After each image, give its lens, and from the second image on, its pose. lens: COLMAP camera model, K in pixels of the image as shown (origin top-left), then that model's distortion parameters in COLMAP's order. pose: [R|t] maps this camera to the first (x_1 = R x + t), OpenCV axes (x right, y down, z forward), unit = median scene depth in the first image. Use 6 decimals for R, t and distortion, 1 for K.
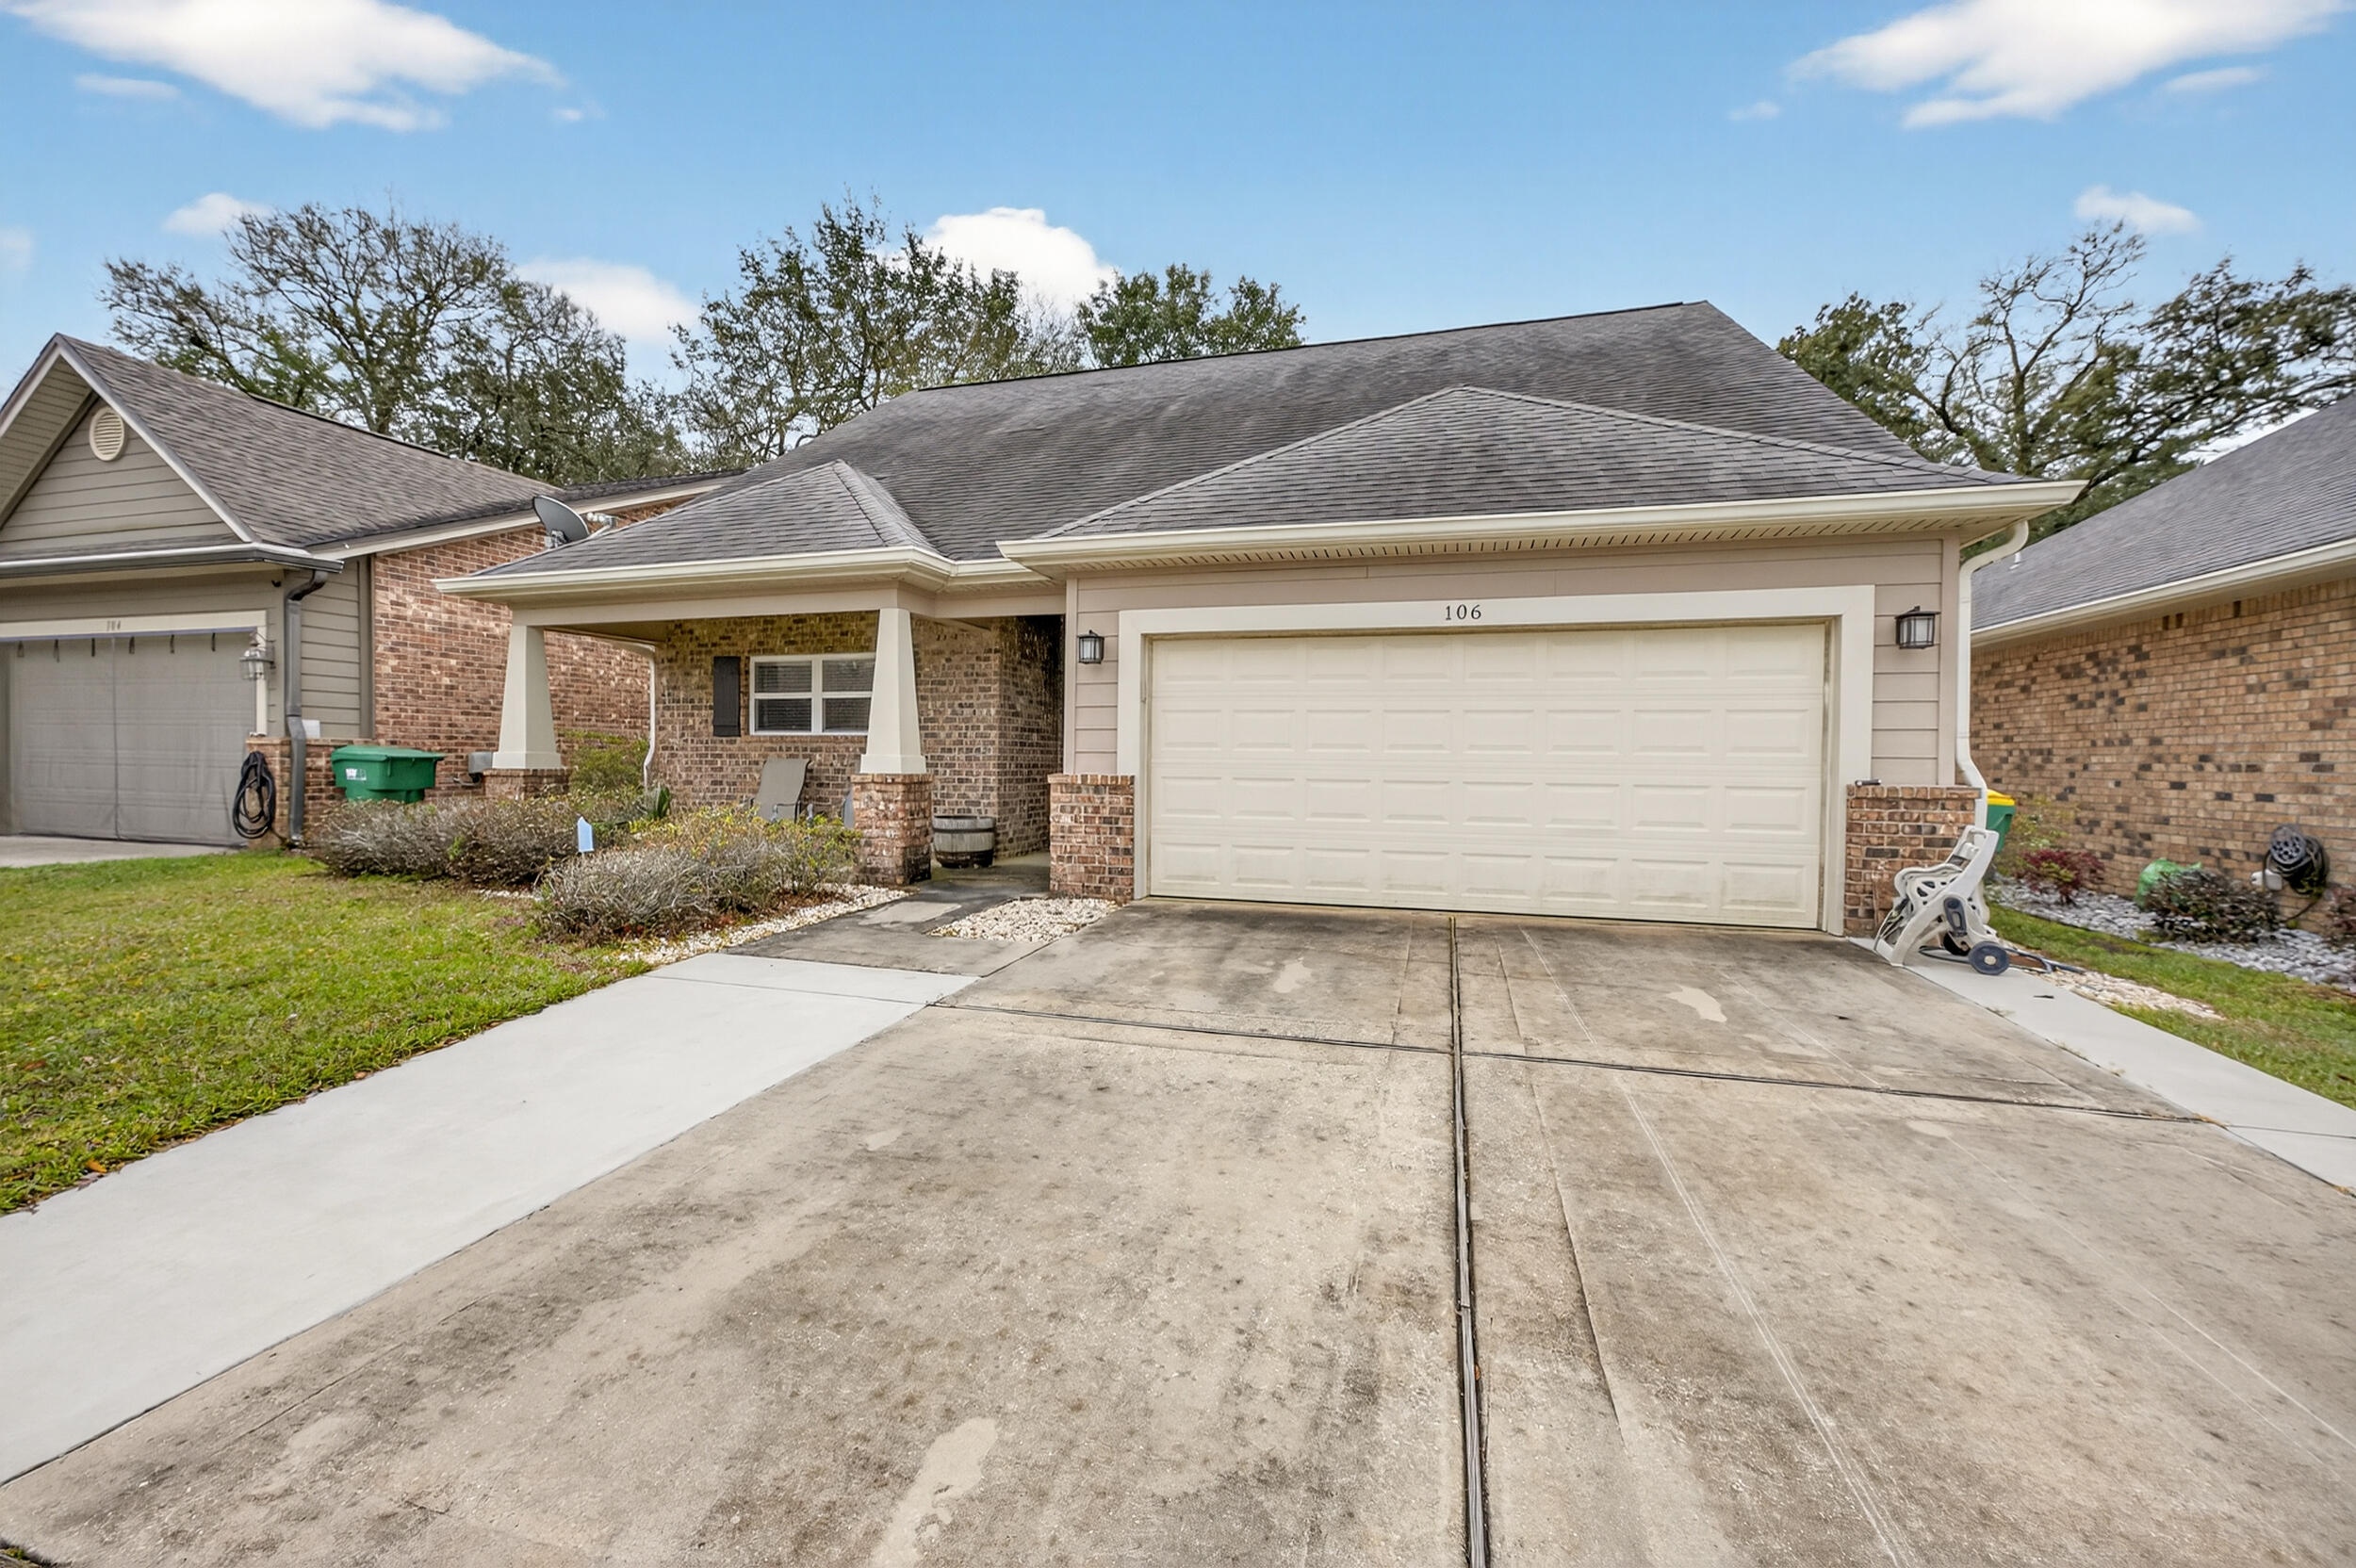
lens RADIAL K [[932.9, 0, 1188.5], [0, 932.9, 766.8], [0, 0, 1]] dist [-0.009677, 0.005307]
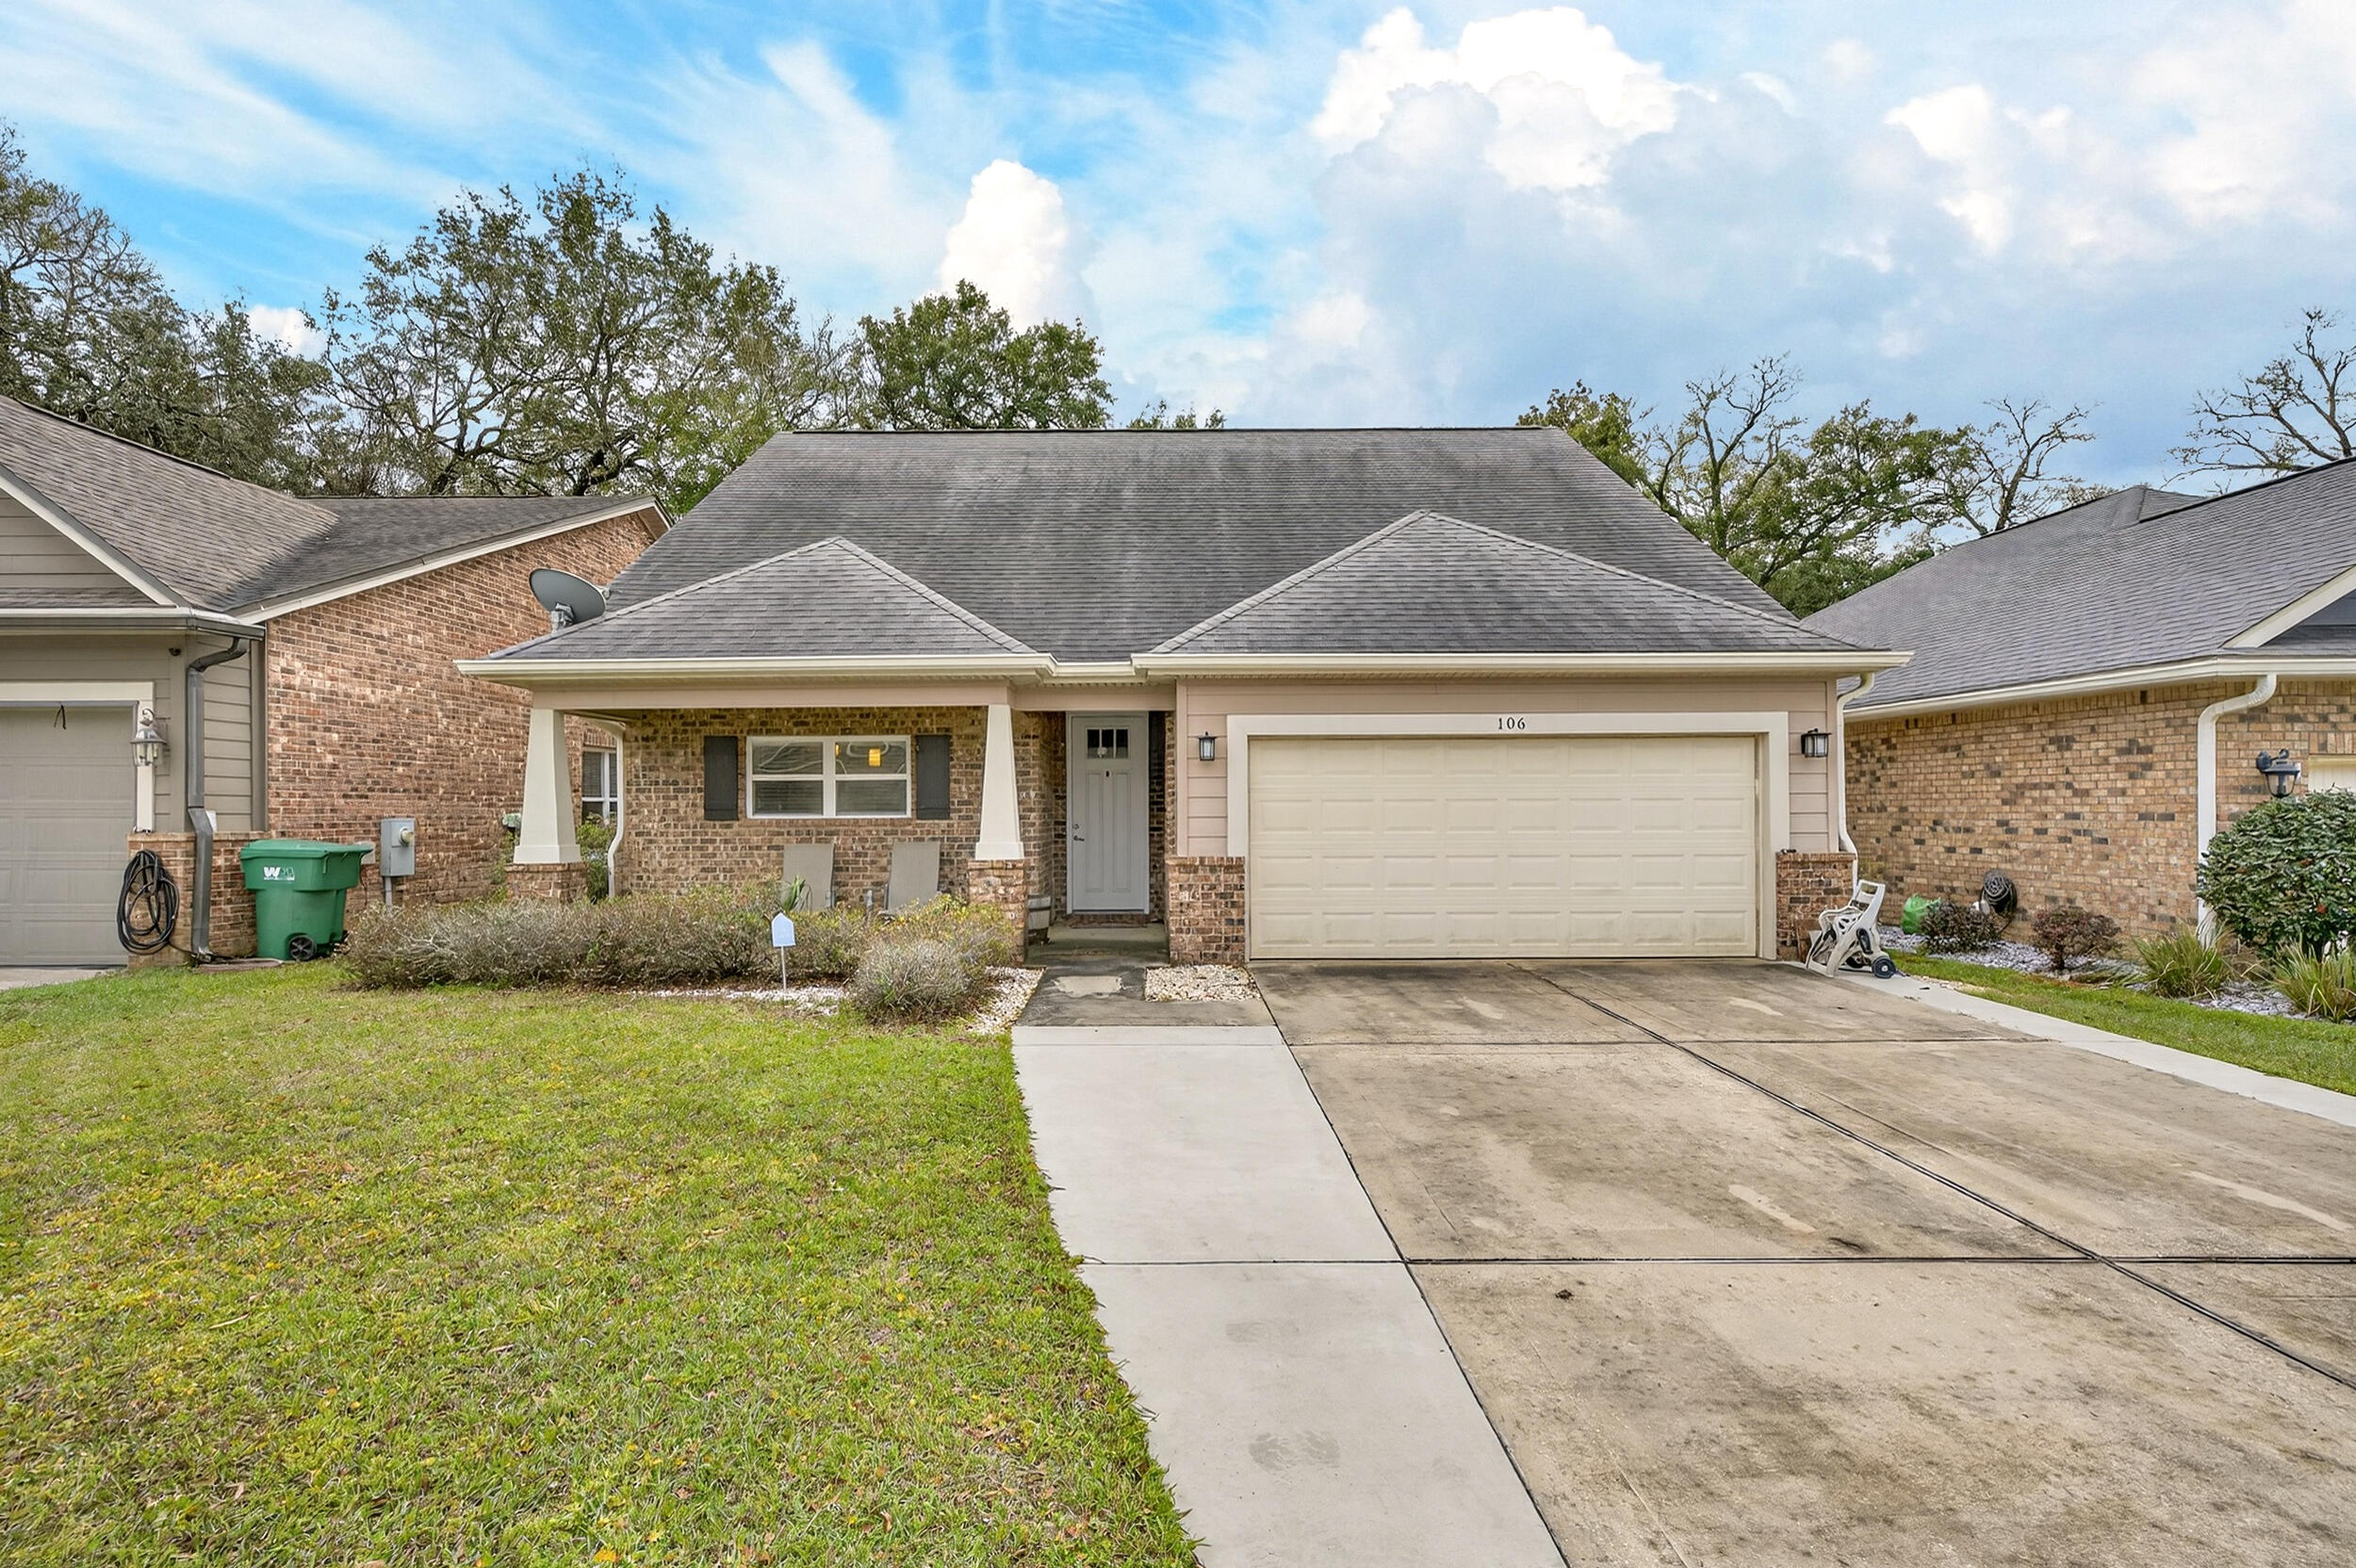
lens RADIAL K [[1071.3, 0, 1169.0], [0, 1071.3, 790.0], [0, 0, 1]] dist [0.003333, -0.000853]
pose [[0.959269, -0.009898, 0.282321, -0.434321], [0.016918, 0.999605, -0.022440, -0.037404], [-0.281987, 0.026302, 0.959057, -0.210201]]
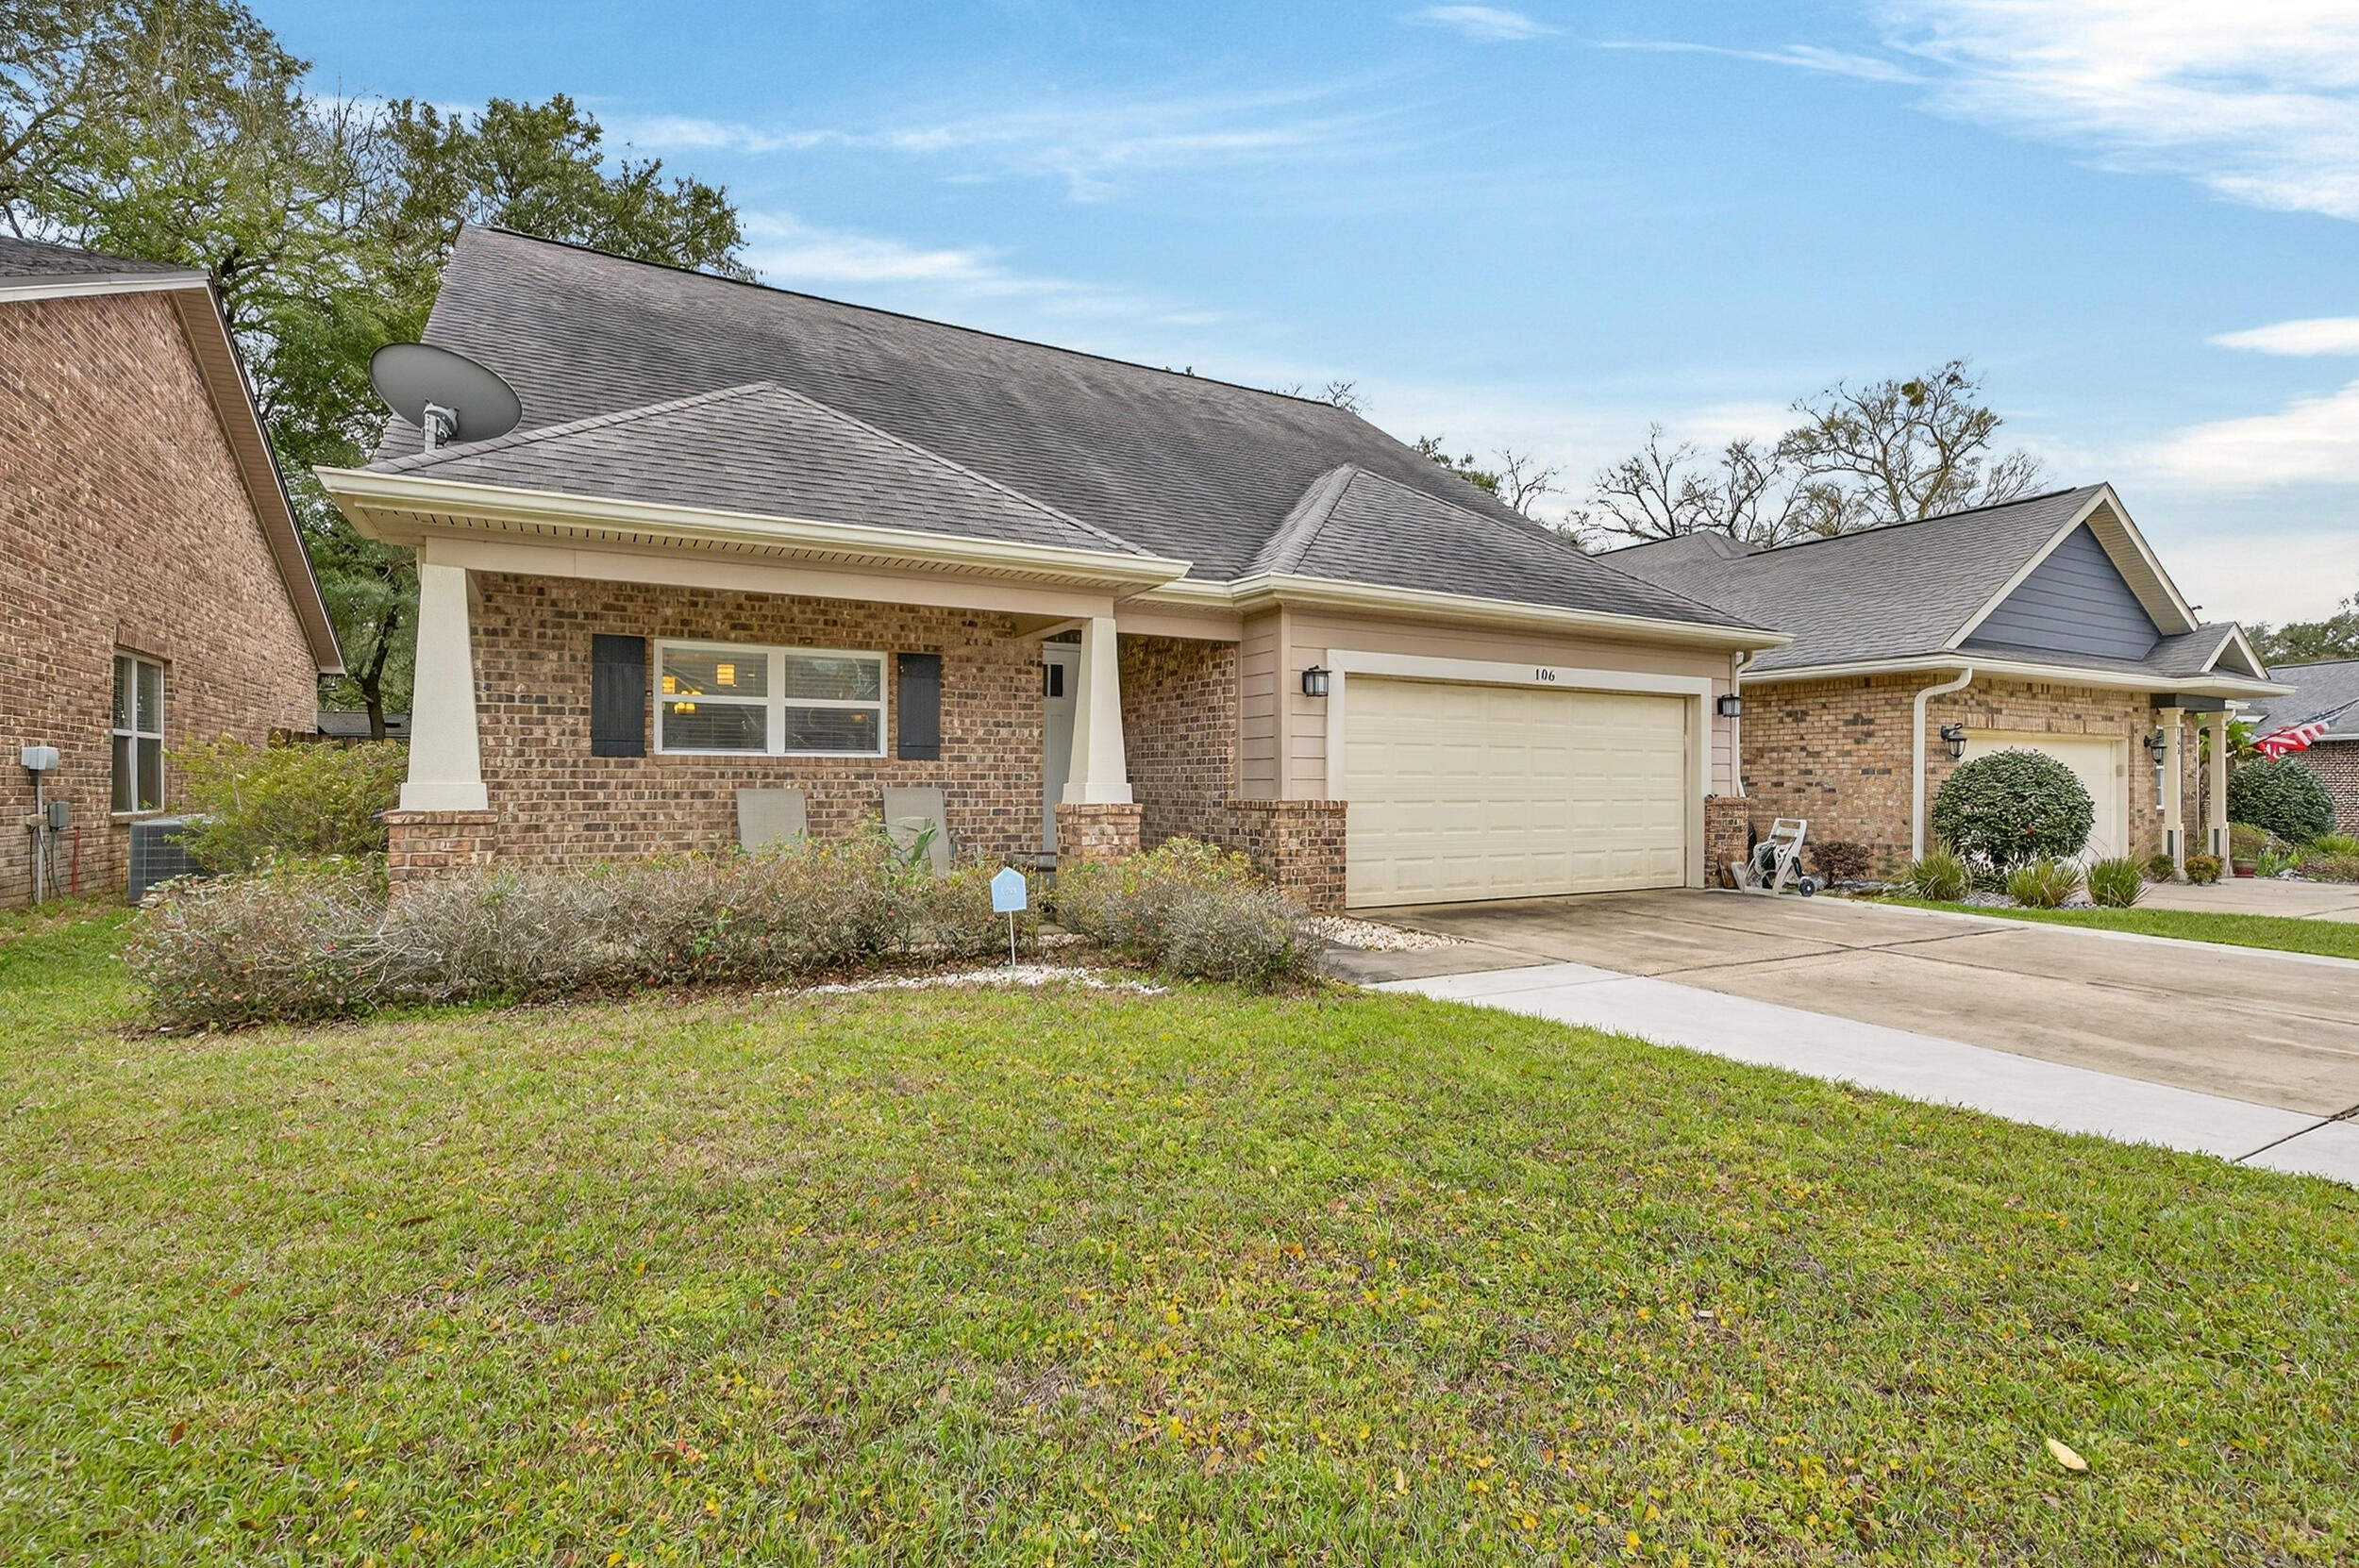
lens RADIAL K [[1072.6, 0, 1185.6], [0, 1072.6, 804.4], [0, 0, 1]] dist [0.003333, -0.000853]
pose [[0.706936, -0.021615, 0.706947, -0.893528], [0.010841, 0.999747, 0.019727, -0.010704], [-0.707194, -0.006282, 0.706991, 0.201060]]
